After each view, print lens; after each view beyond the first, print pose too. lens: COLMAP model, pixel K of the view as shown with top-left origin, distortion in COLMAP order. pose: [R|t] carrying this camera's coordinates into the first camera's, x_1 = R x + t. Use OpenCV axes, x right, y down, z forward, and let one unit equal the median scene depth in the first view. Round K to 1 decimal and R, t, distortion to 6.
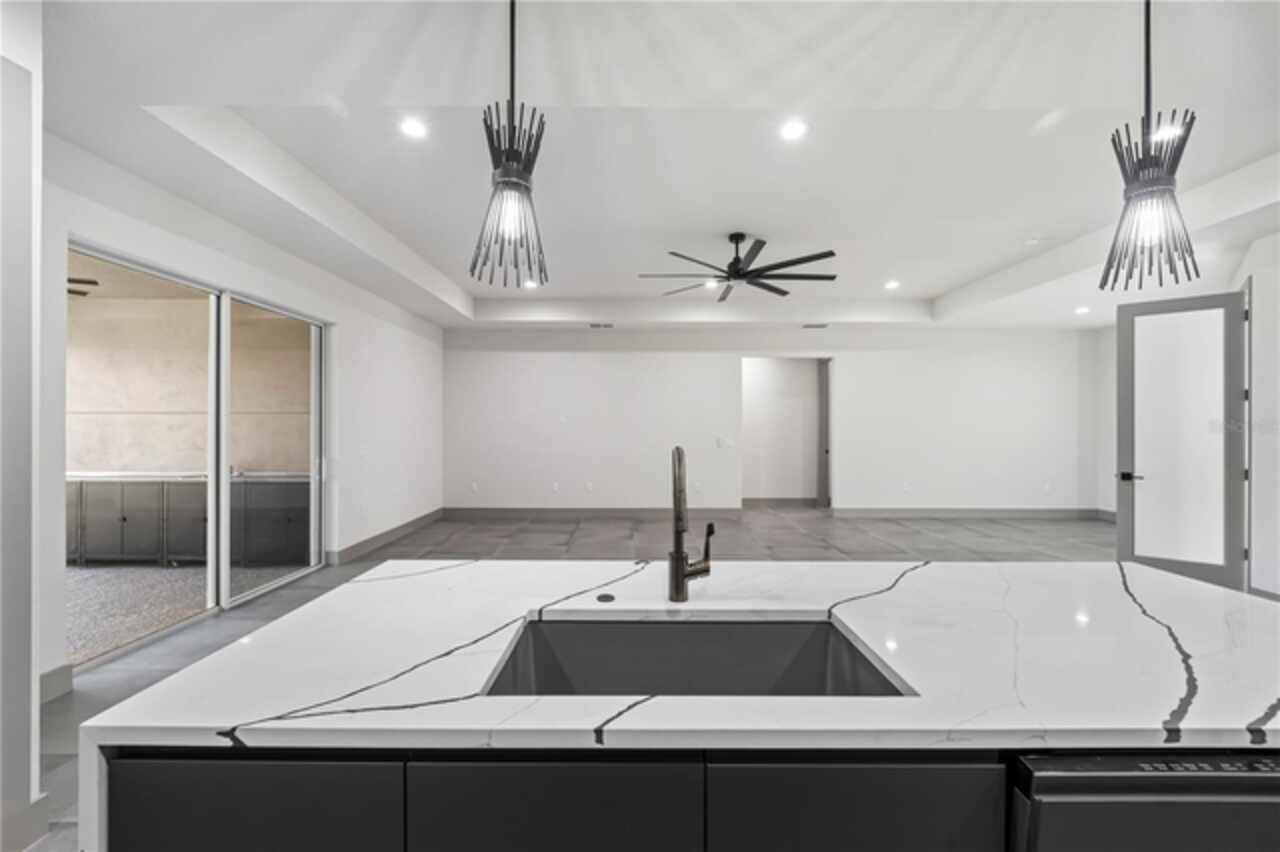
lens RADIAL K [[510.9, 0, 640.0], [0, 510.9, 426.0], [0, 0, 1]] dist [-0.003943, -0.000285]
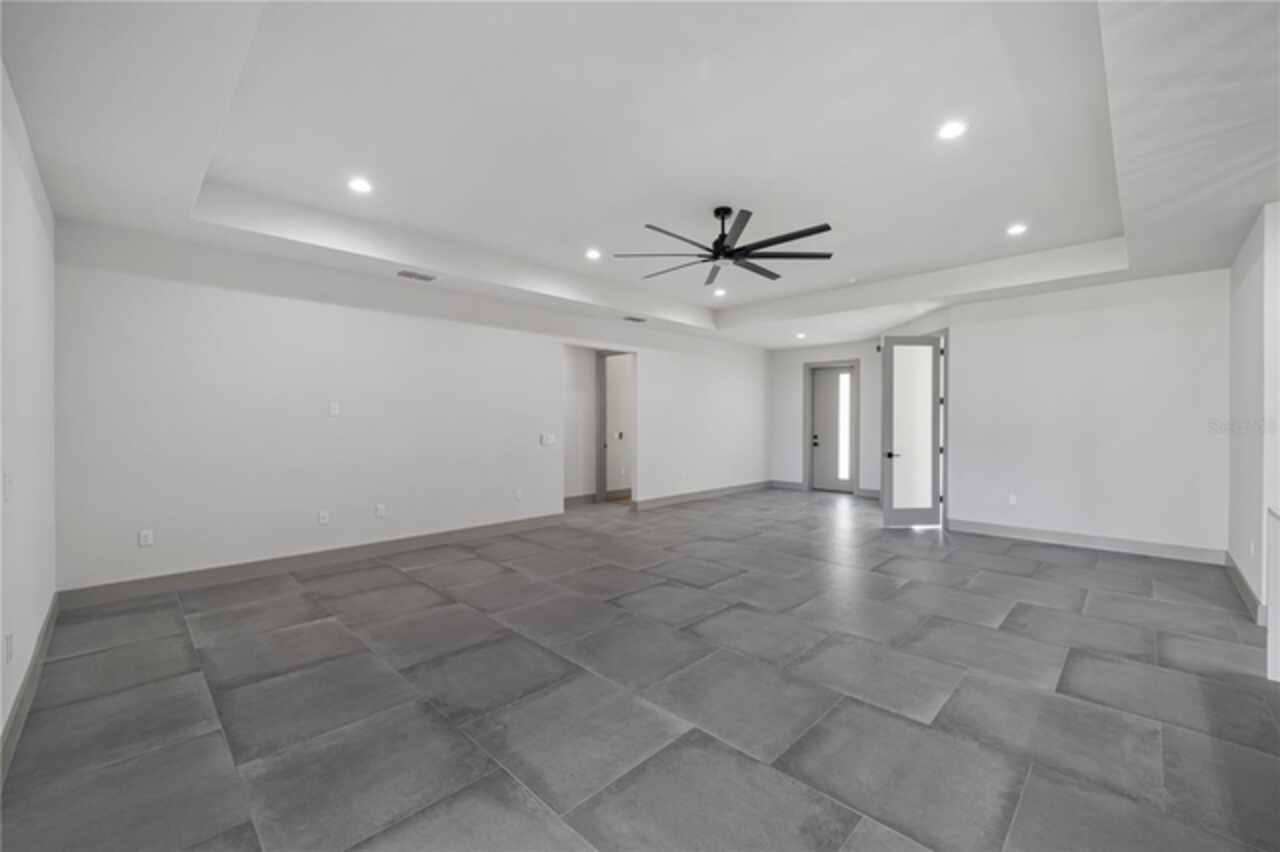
lens RADIAL K [[510.9, 0, 640.0], [0, 510.9, 426.0], [0, 0, 1]] dist [-0.003943, -0.000285]
pose [[0.706036, -0.008002, 0.708131, -0.555171], [0.000666, 0.999943, 0.010635, 0.000399], [-0.708176, -0.007037, 0.706001, 0.461366]]
